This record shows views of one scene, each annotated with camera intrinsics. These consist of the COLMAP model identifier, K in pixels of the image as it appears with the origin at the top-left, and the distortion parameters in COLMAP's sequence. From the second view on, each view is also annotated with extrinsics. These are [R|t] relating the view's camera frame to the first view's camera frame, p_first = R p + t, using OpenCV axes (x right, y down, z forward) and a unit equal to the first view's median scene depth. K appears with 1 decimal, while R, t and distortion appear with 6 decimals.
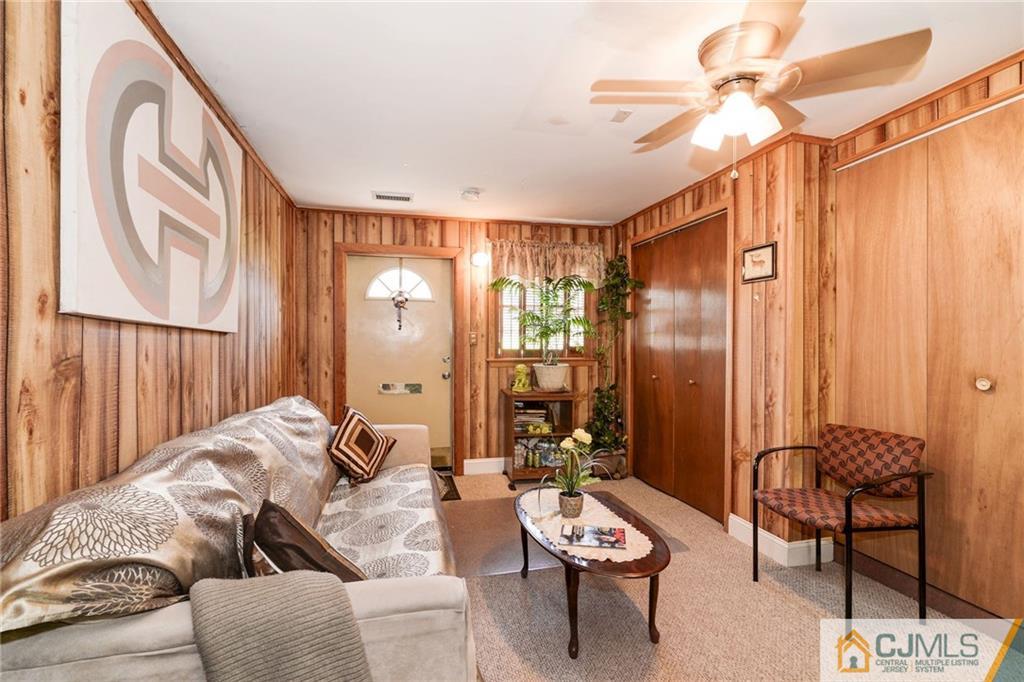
lens RADIAL K [[470.1, 0, 501.8], [0, 470.1, 345.2], [0, 0, 1]] dist [0.000841, 0.000280]
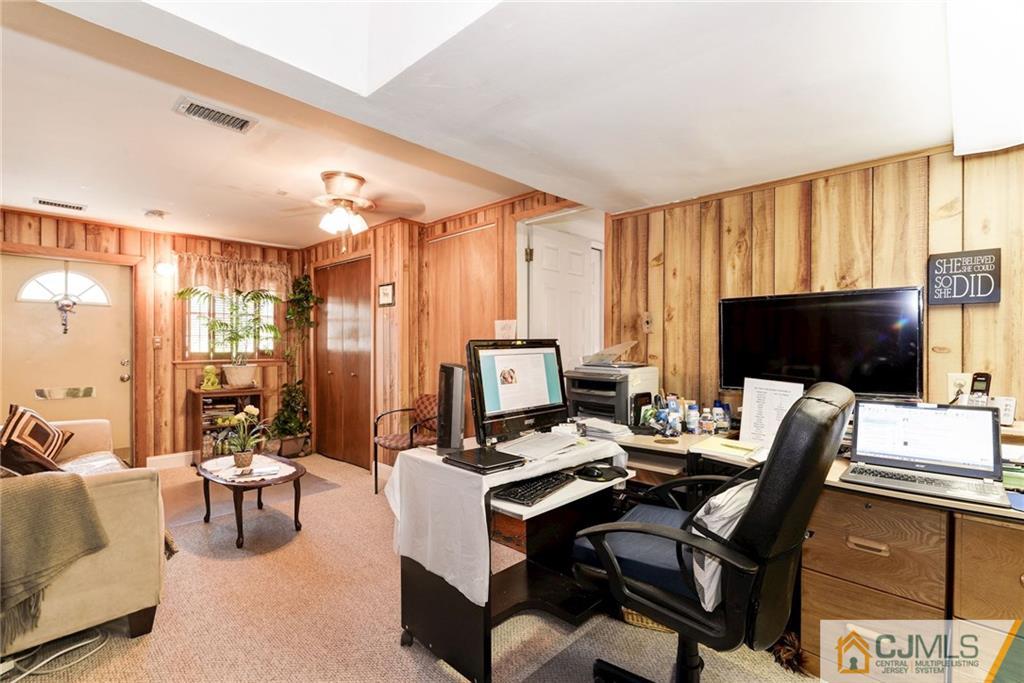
lens RADIAL K [[470.1, 0, 501.8], [0, 470.1, 345.7], [0, 0, 1]] dist [0.000841, 0.000280]
pose [[0.838827, -0.001837, 0.544394, 0.014116], [0.005301, 0.999974, -0.004793, 0.002275], [-0.544372, 0.006906, 0.838816, -0.327010]]
